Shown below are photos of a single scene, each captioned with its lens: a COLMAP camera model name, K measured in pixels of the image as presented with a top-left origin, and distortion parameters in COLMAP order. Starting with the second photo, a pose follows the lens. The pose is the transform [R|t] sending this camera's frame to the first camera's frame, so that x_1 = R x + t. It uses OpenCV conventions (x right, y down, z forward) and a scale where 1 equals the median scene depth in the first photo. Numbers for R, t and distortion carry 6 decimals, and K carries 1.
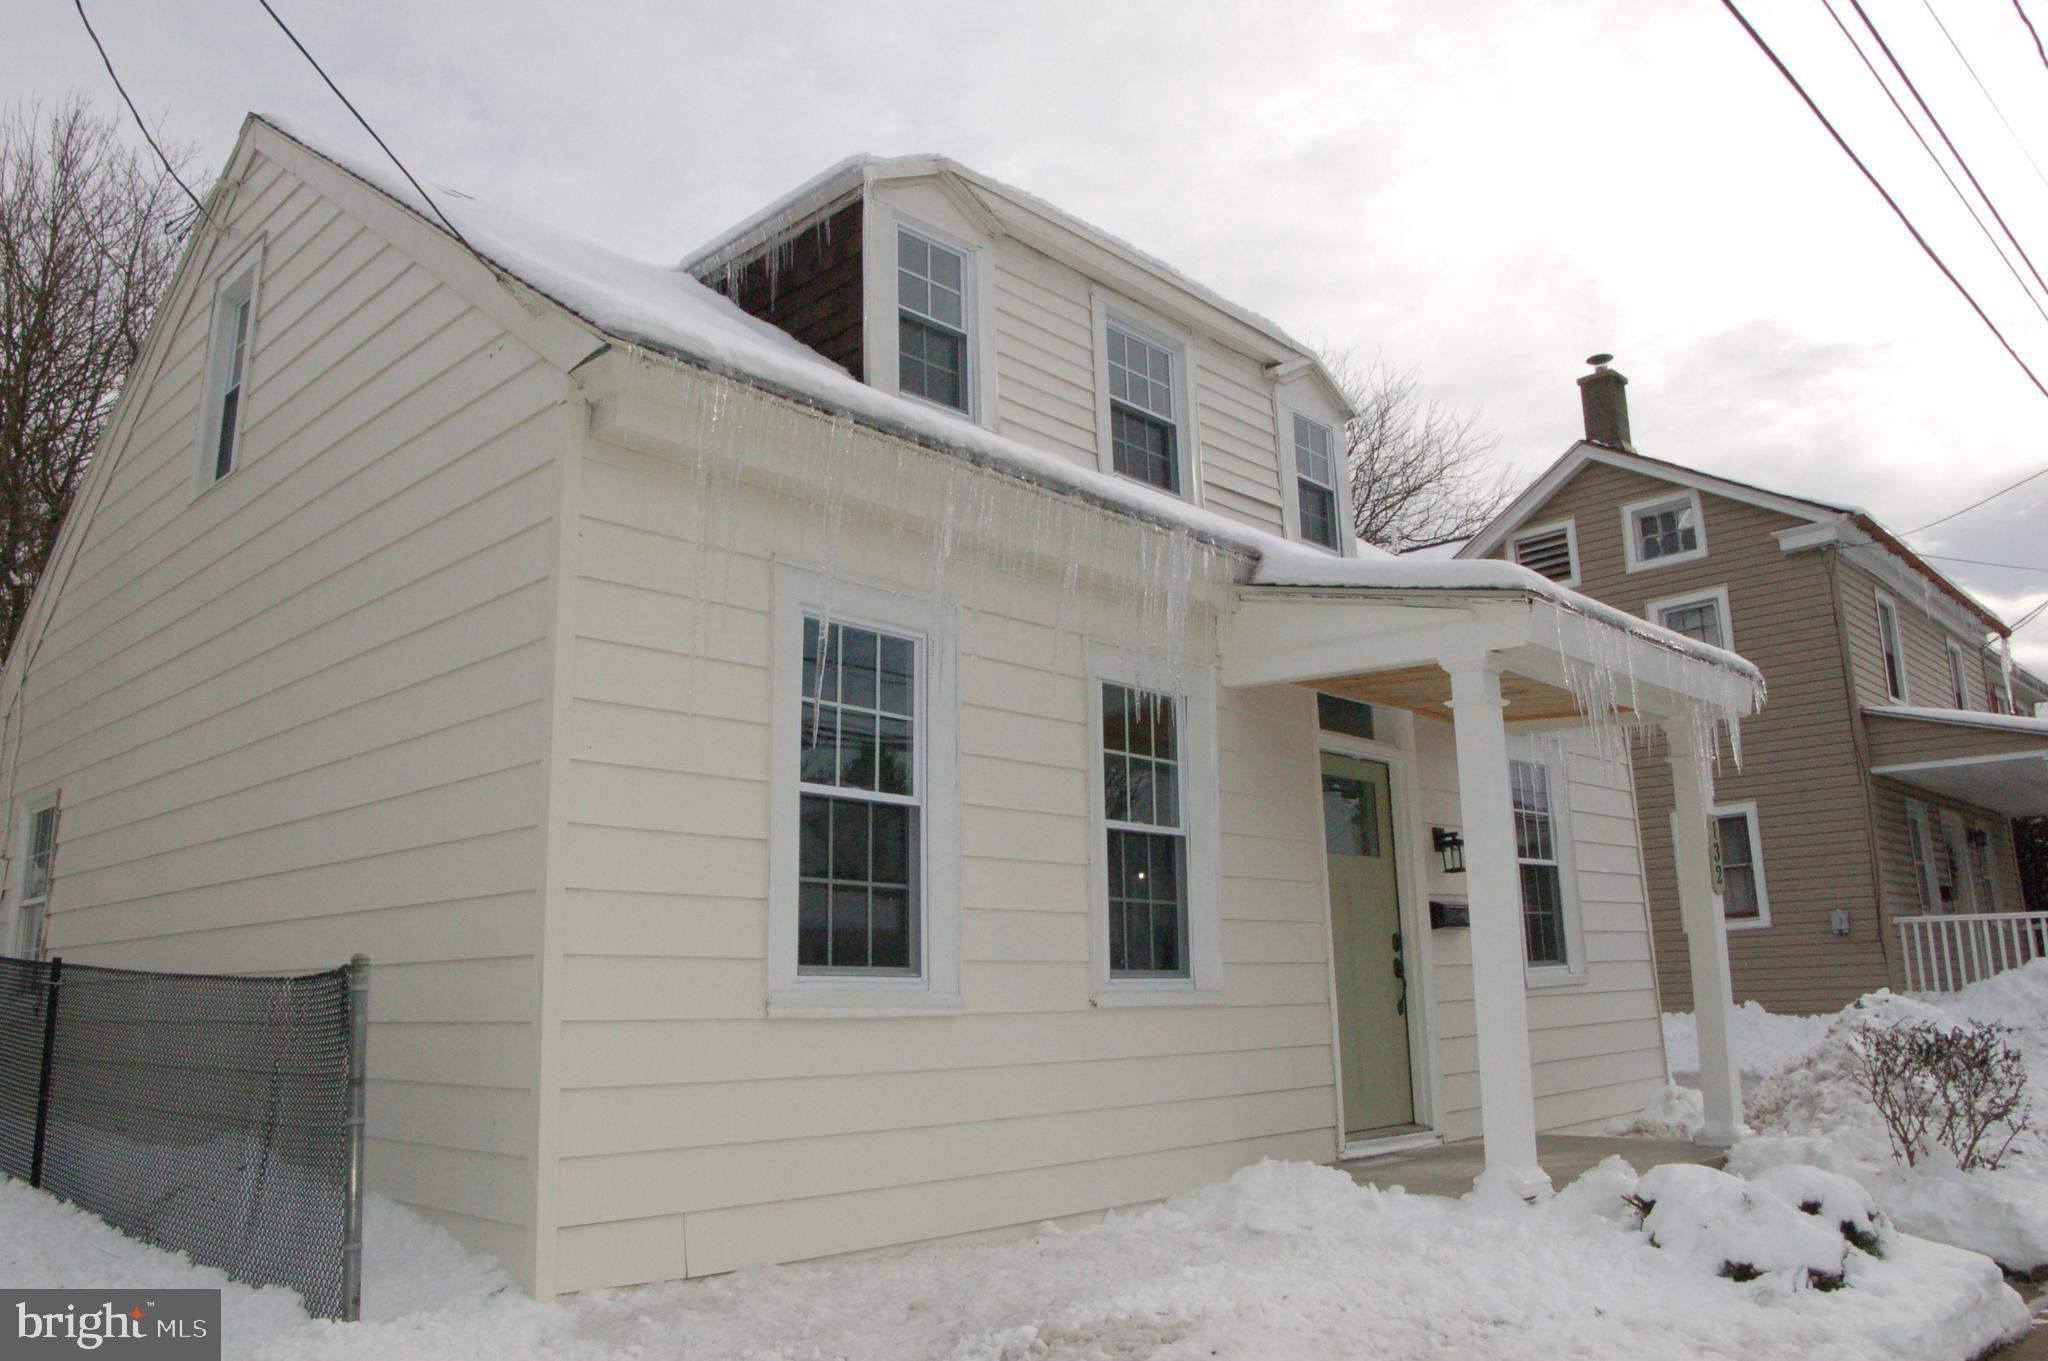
lens RADIAL K [[1464.1, 0, 960.2], [0, 1464.1, 637.2], [0, 0, 1]] dist [-0.081633, 0.000748]
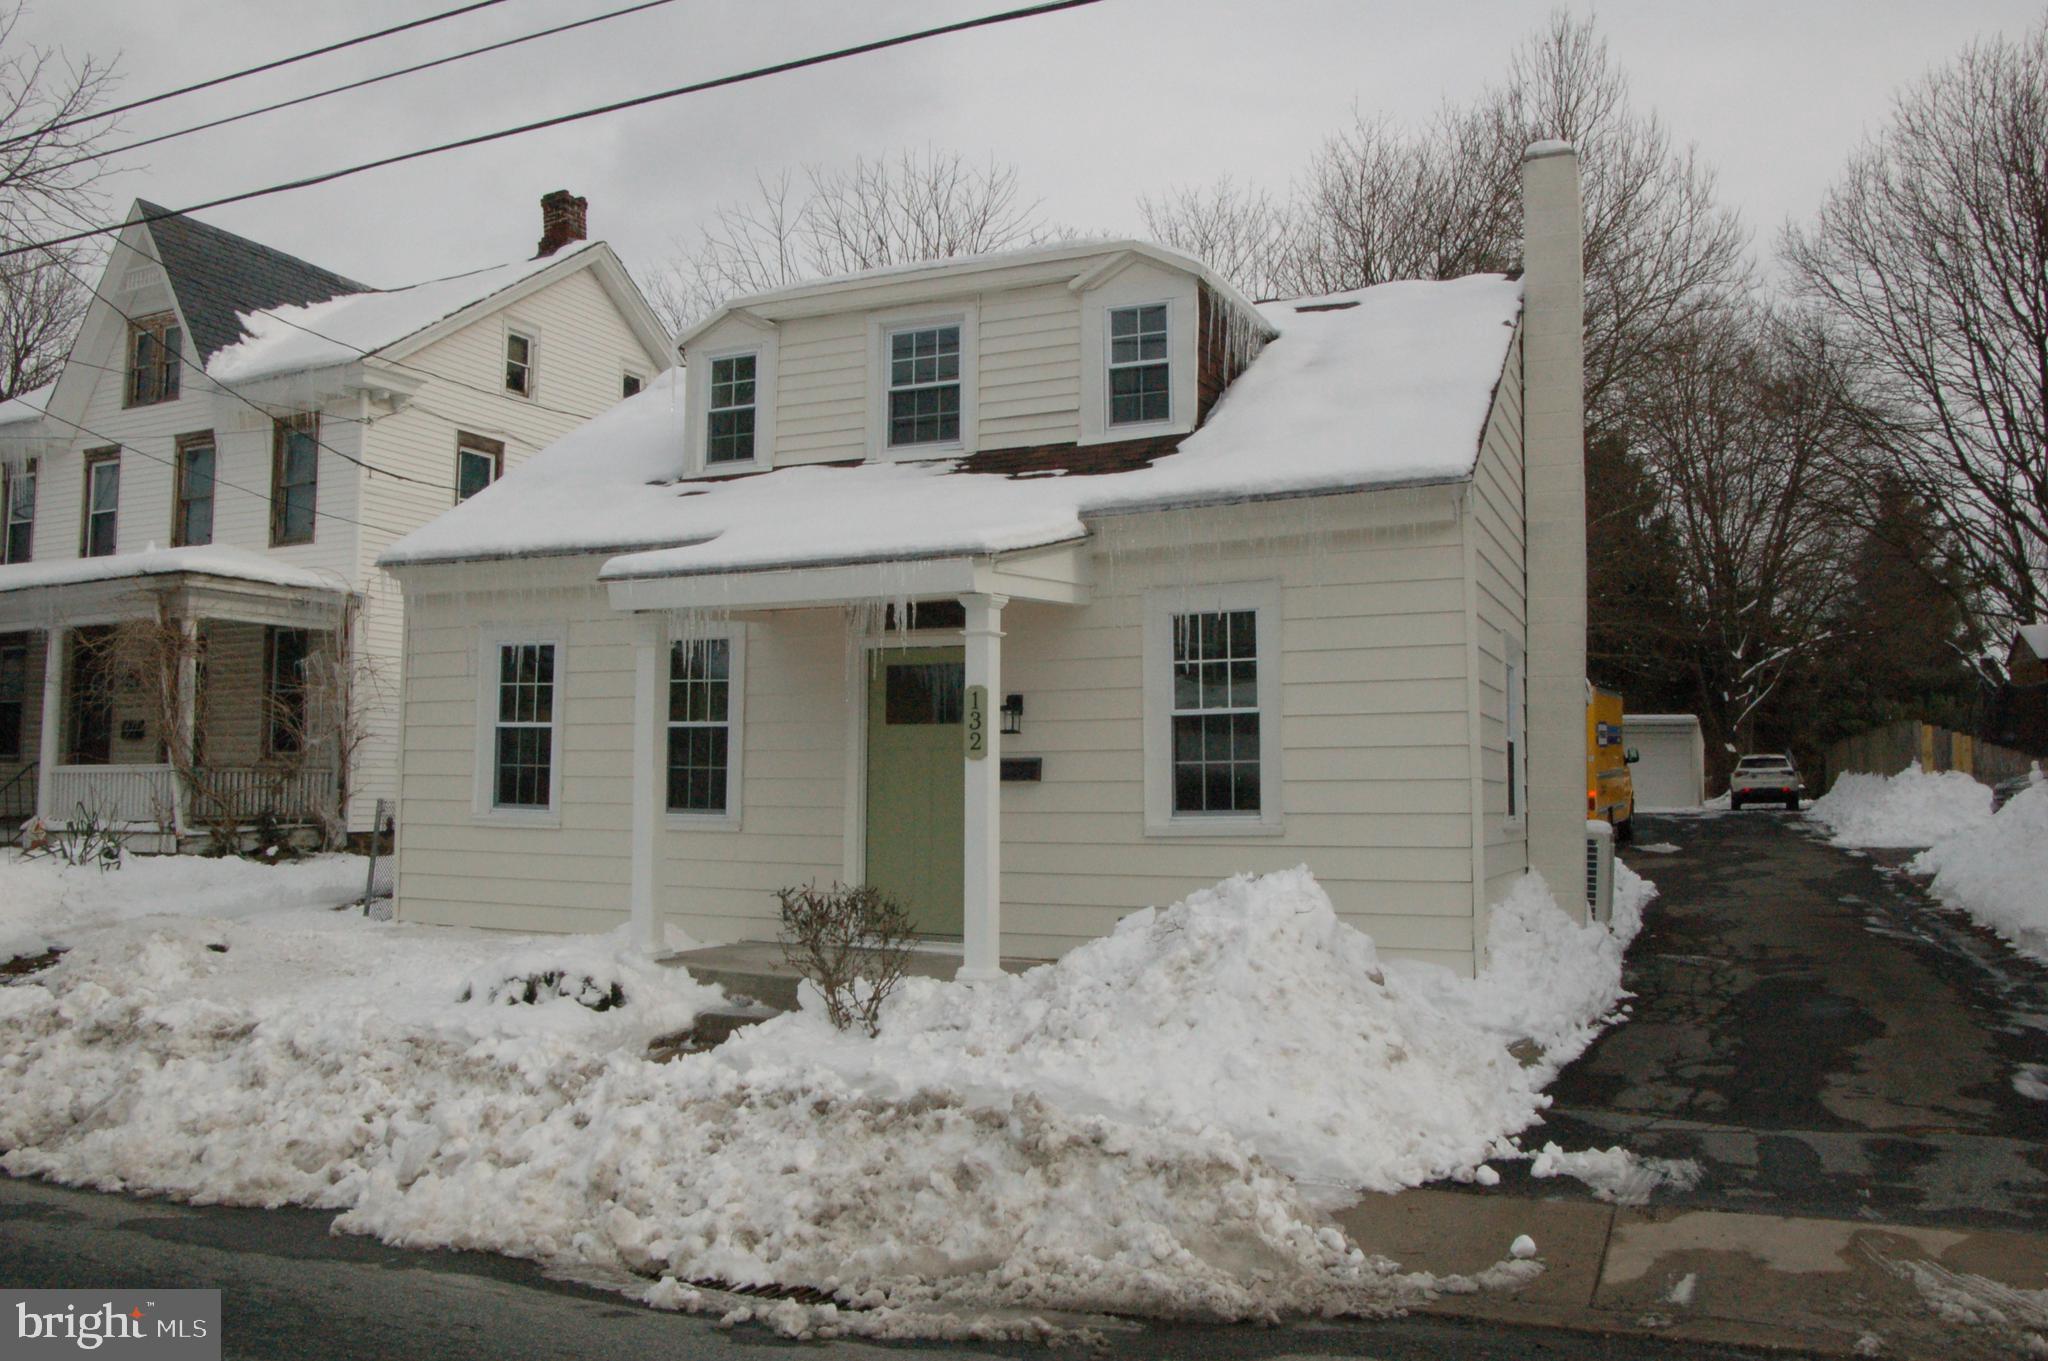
lens RADIAL K [[1515.1, 0, 1024.0], [0, 1515.1, 680.5], [0, 0, 1]] dist [-0.084975, 0.007115]
pose [[0.365801, -0.074968, -0.927669, 1.339508], [0.197910, 0.980219, -0.001175, 0.114602], [0.909407, -0.183166, 0.373402, 0.516654]]
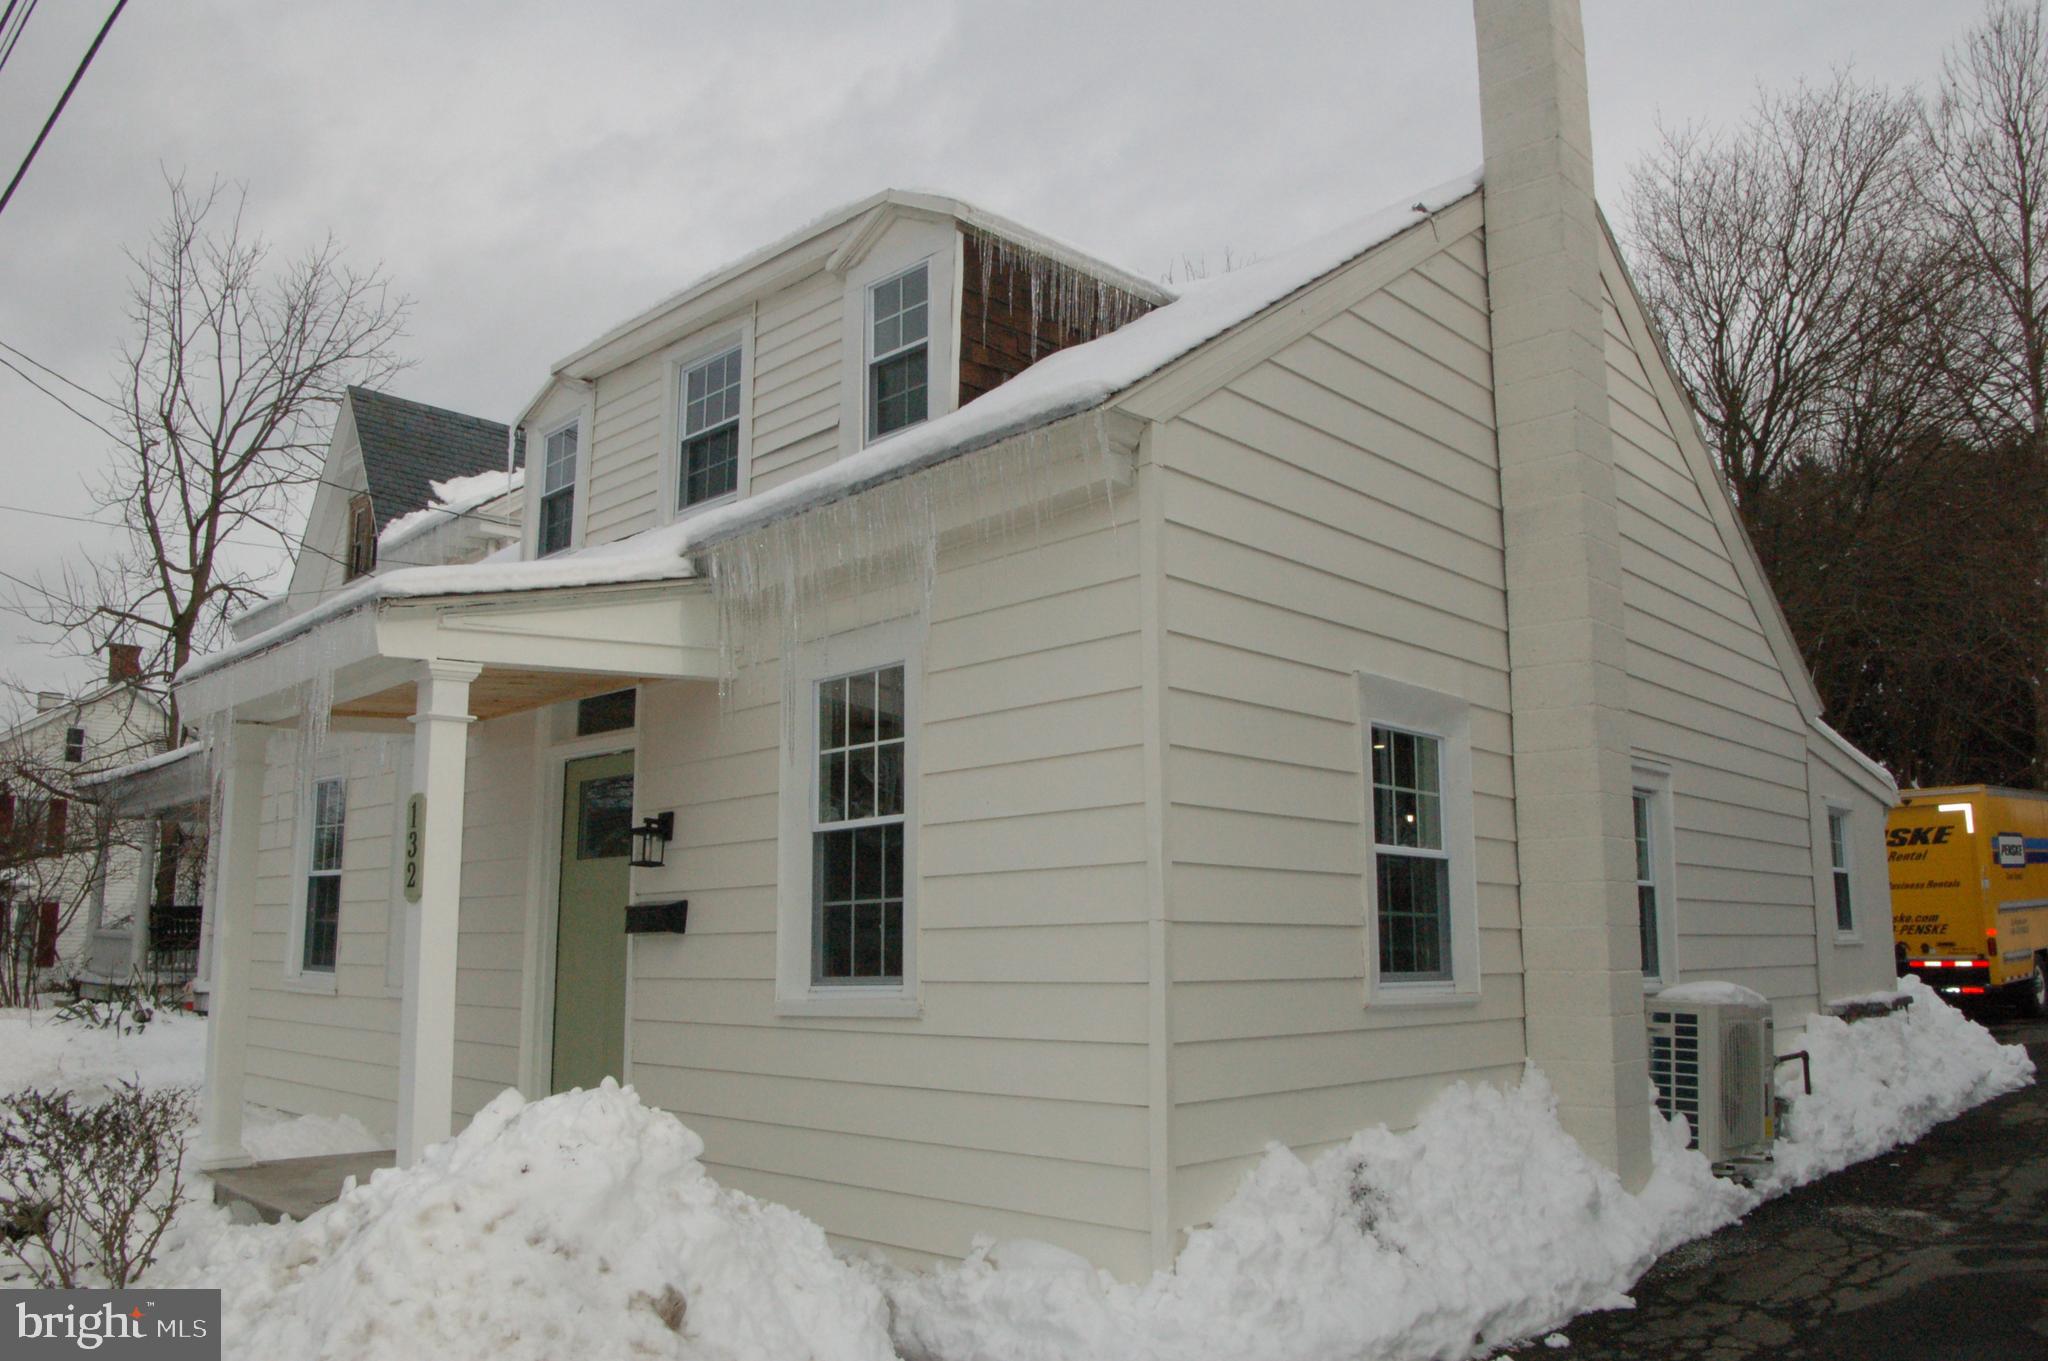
lens RADIAL K [[1515.1, 0, 1024.0], [0, 1515.1, 680.5], [0, 0, 1]] dist [-0.084975, 0.007115]
pose [[0.033750, -0.186308, -0.981912, 1.095471], [0.218321, 0.960118, -0.174668, 0.235380], [0.975293, -0.208476, 0.073079, 1.067172]]
